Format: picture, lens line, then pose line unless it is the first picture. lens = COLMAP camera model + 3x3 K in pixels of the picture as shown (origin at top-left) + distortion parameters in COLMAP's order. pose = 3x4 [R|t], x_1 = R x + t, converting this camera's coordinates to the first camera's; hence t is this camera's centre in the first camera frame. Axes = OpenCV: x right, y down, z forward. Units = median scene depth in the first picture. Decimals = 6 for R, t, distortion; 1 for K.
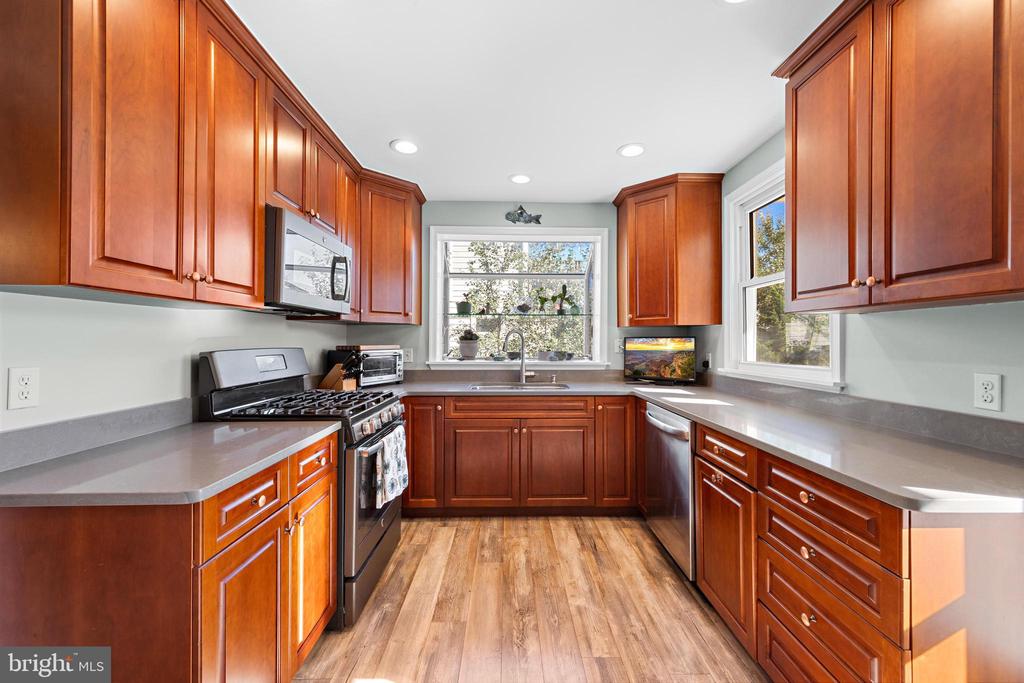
lens RADIAL K [[401.0, 0, 513.2], [0, 401.0, 340.3], [0, 0, 1]] dist [0.000197, 0.000014]
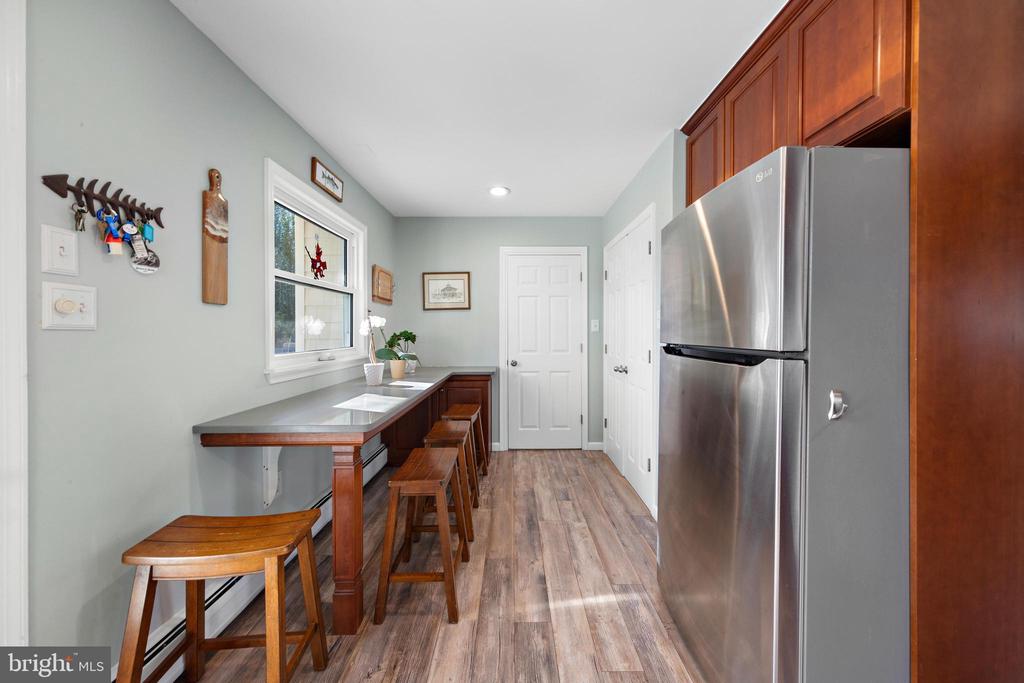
lens RADIAL K [[377.8, 0, 512.3], [0, 377.8, 337.2], [0, 0, 1]] dist [0.003083, -0.000635]
pose [[-0.999873, -0.003484, 0.015581, 0.381278], [-0.003251, 0.999883, 0.014957, 0.001924], [-0.015631, 0.014904, -0.999767, 2.326995]]
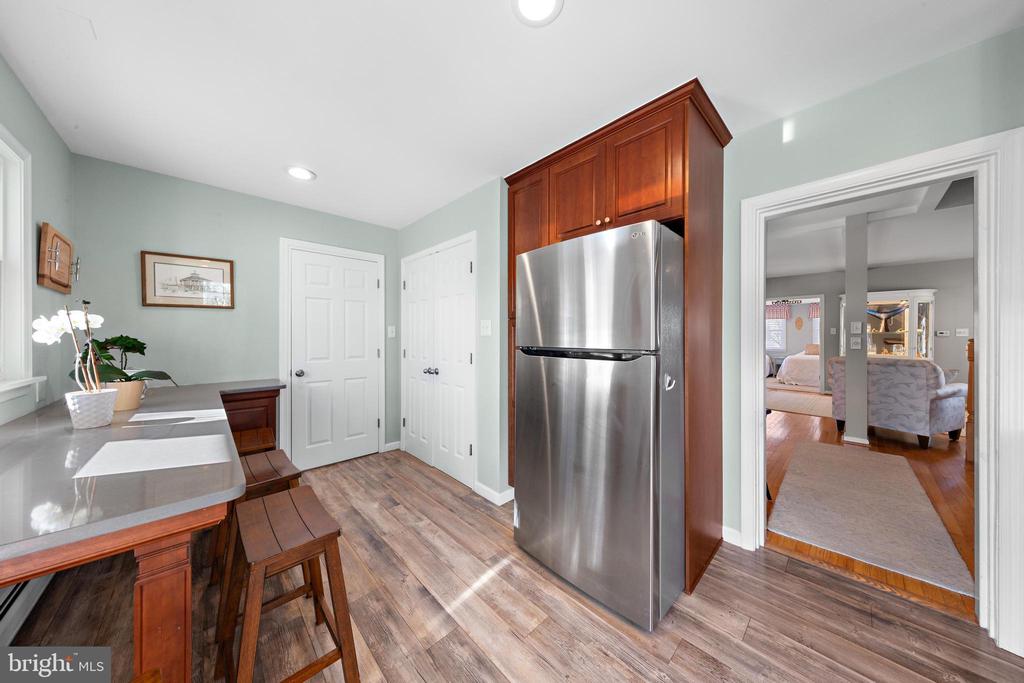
lens RADIAL K [[325.0, 0, 515.4], [0, 325.0, 338.4], [0, 0, 1]] dist [0.002919, -0.000244]
pose [[-0.731262, -0.001799, -0.682095, 0.723589], [-0.002739, 0.999996, 0.000299, 0.004250], [0.682092, 0.002086, -0.731264, 2.103723]]
